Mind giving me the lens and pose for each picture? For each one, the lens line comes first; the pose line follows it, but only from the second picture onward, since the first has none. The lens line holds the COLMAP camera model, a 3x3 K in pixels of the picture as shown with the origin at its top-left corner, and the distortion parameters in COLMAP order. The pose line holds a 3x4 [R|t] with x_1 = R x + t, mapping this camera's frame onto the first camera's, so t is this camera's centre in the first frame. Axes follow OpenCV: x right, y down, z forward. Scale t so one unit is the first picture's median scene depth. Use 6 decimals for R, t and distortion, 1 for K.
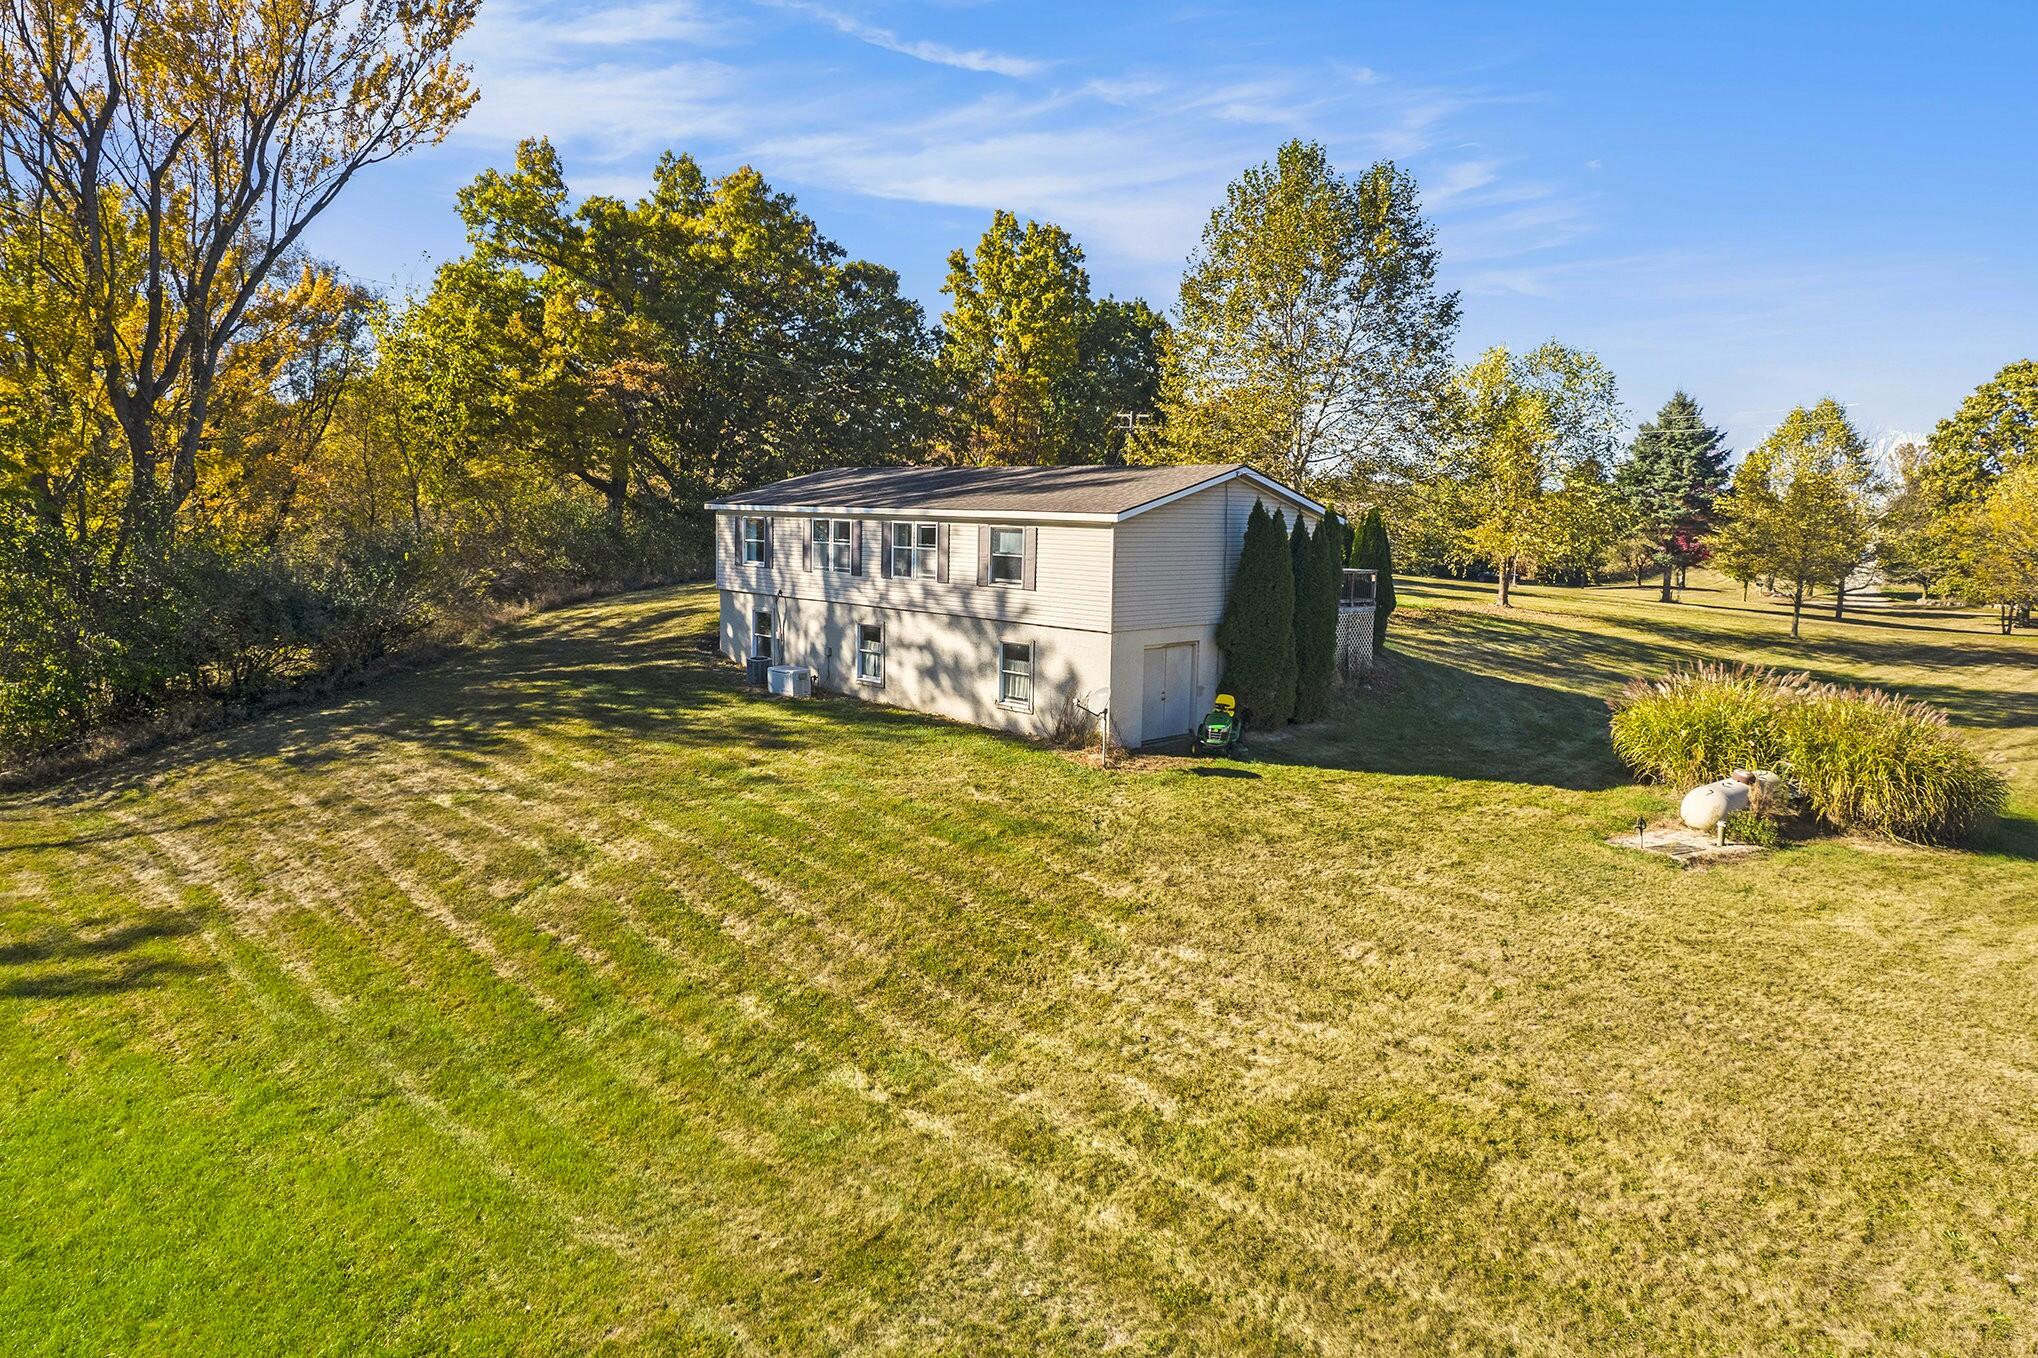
lens RADIAL K [[1287.1, 0, 1026.1], [0, 1287.1, 680.2], [0, 0, 1]] dist [-0.036712, -0.002337]
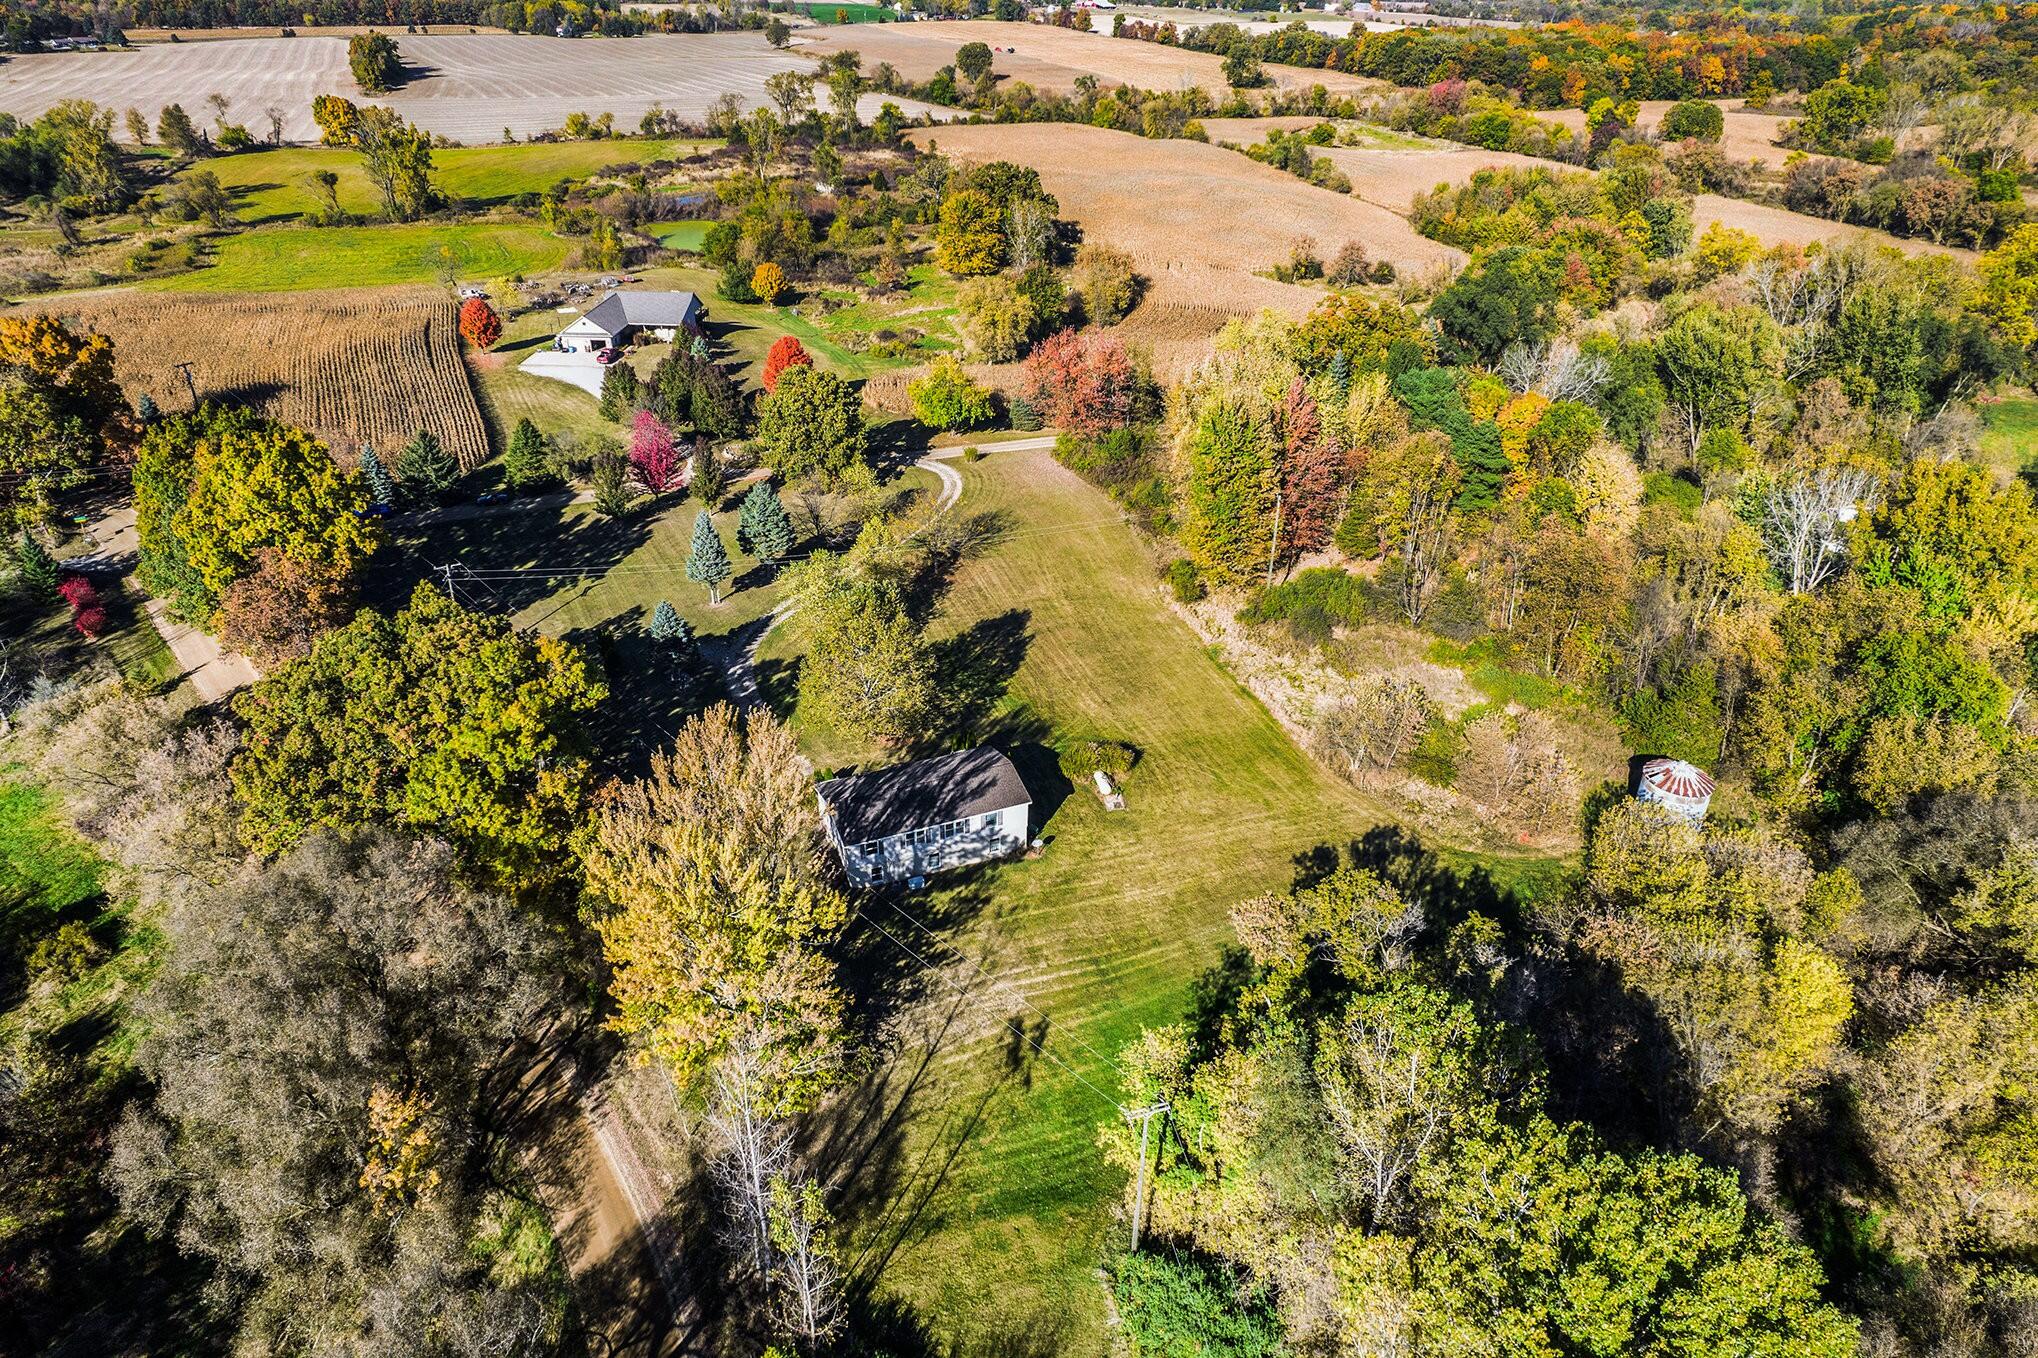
lens RADIAL K [[1287.1, 0, 1014.3], [0, 1287.1, 681.2], [0, 0, 1]] dist [-0.036712, -0.002337]
pose [[0.394063, -0.479865, 0.783864, -2.382737], [0.125879, 0.873018, 0.471162, -1.926477], [-0.910422, -0.086995, 0.404430, -0.417661]]
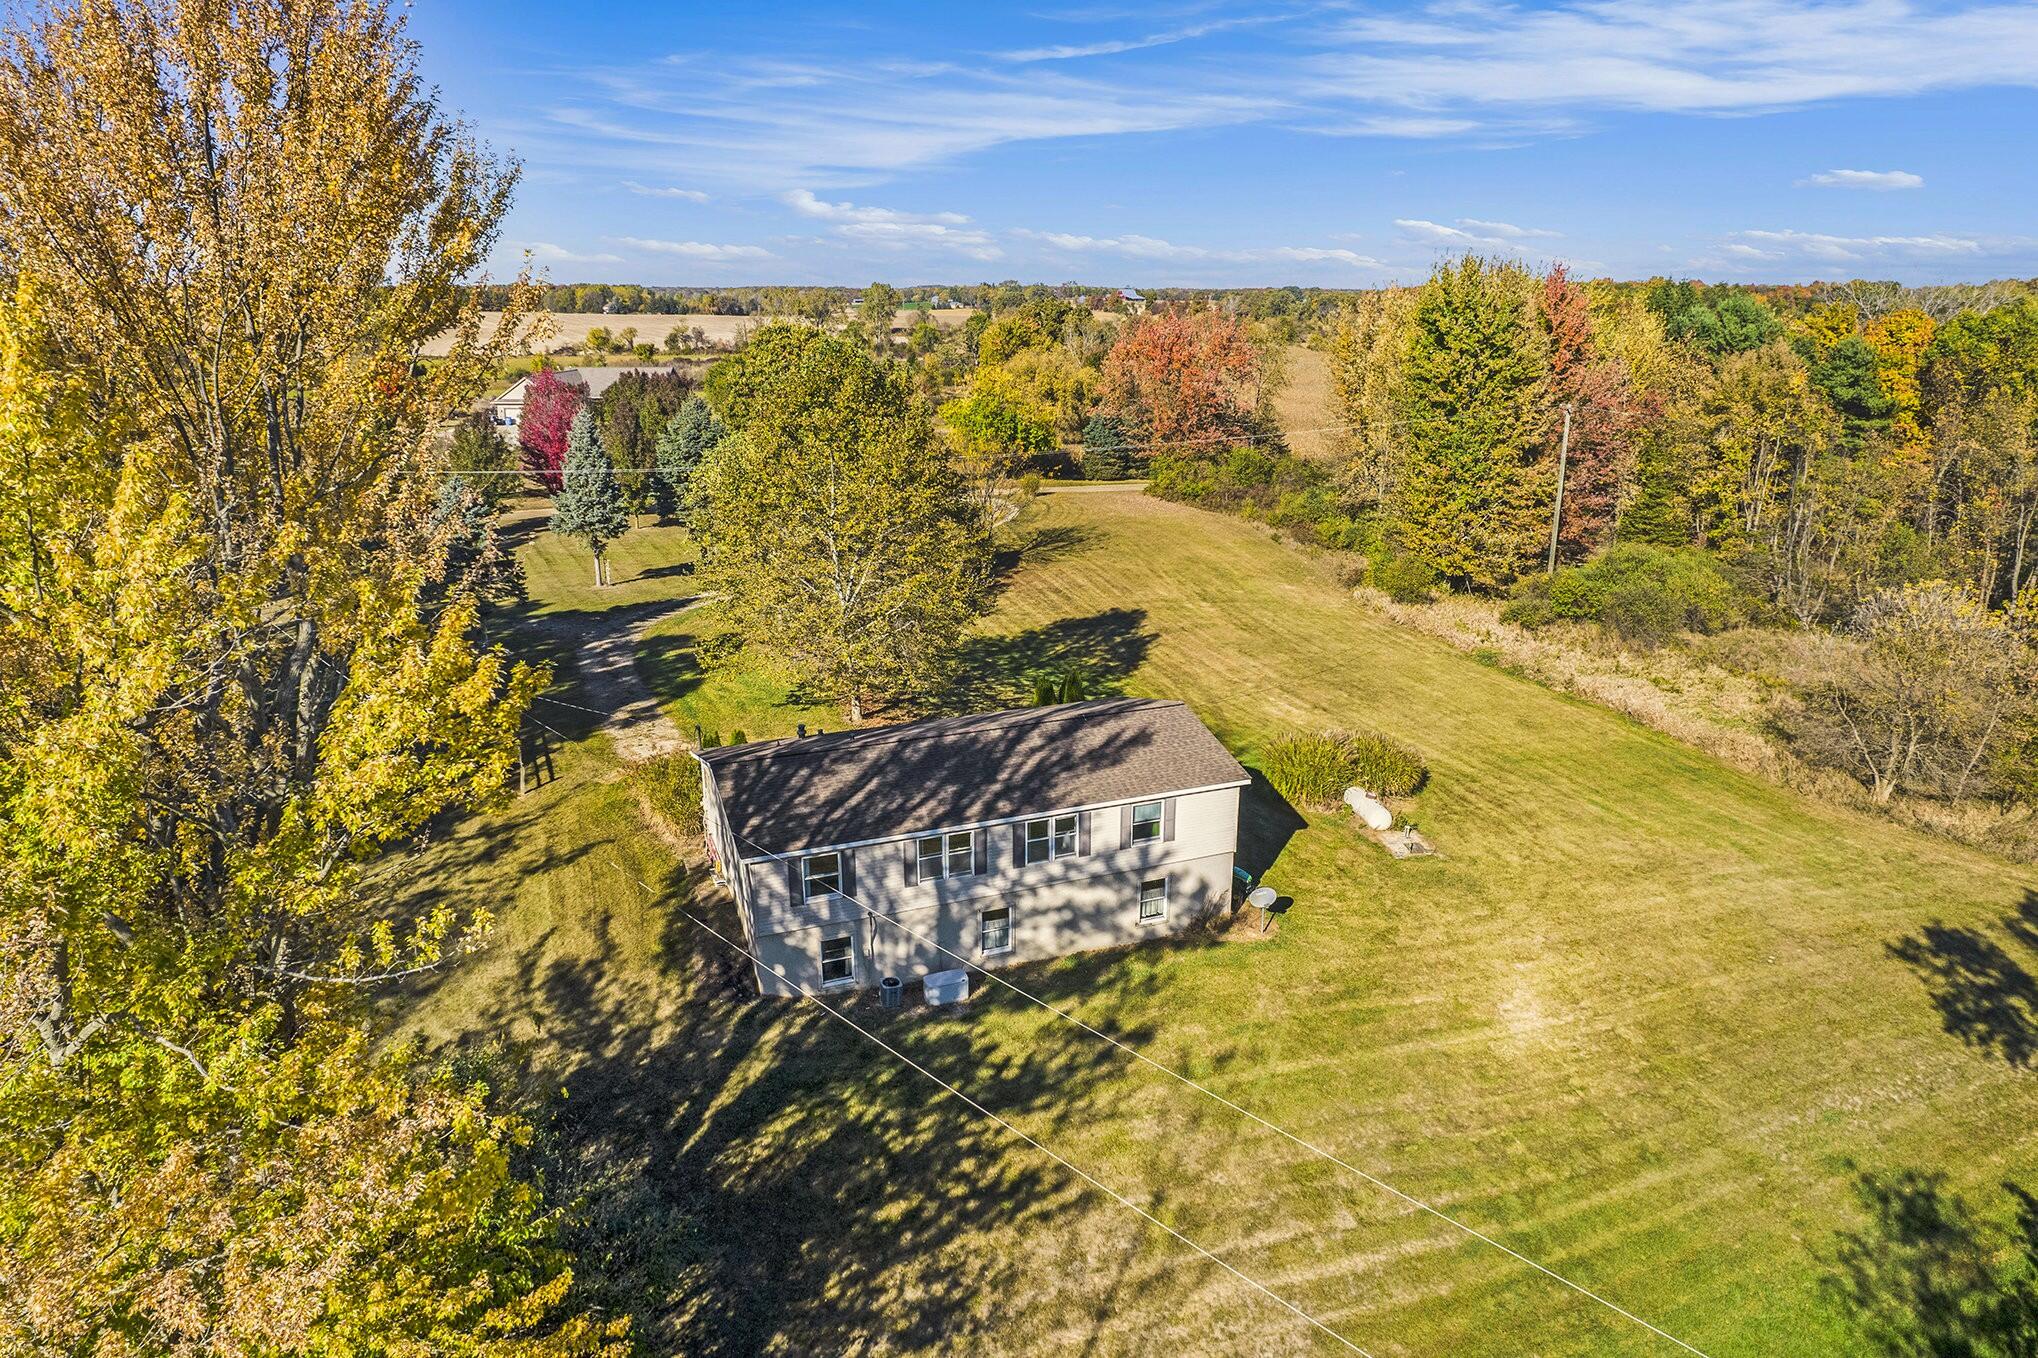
lens RADIAL K [[1287.1, 0, 1014.6], [0, 1287.1, 673.1], [0, 0, 1]] dist [-0.036712, -0.002337]
pose [[0.412386, -0.283963, 0.865623, -1.092660], [0.137819, 0.958690, 0.248836, -0.550052], [-0.900524, 0.016683, 0.434485, 0.499006]]
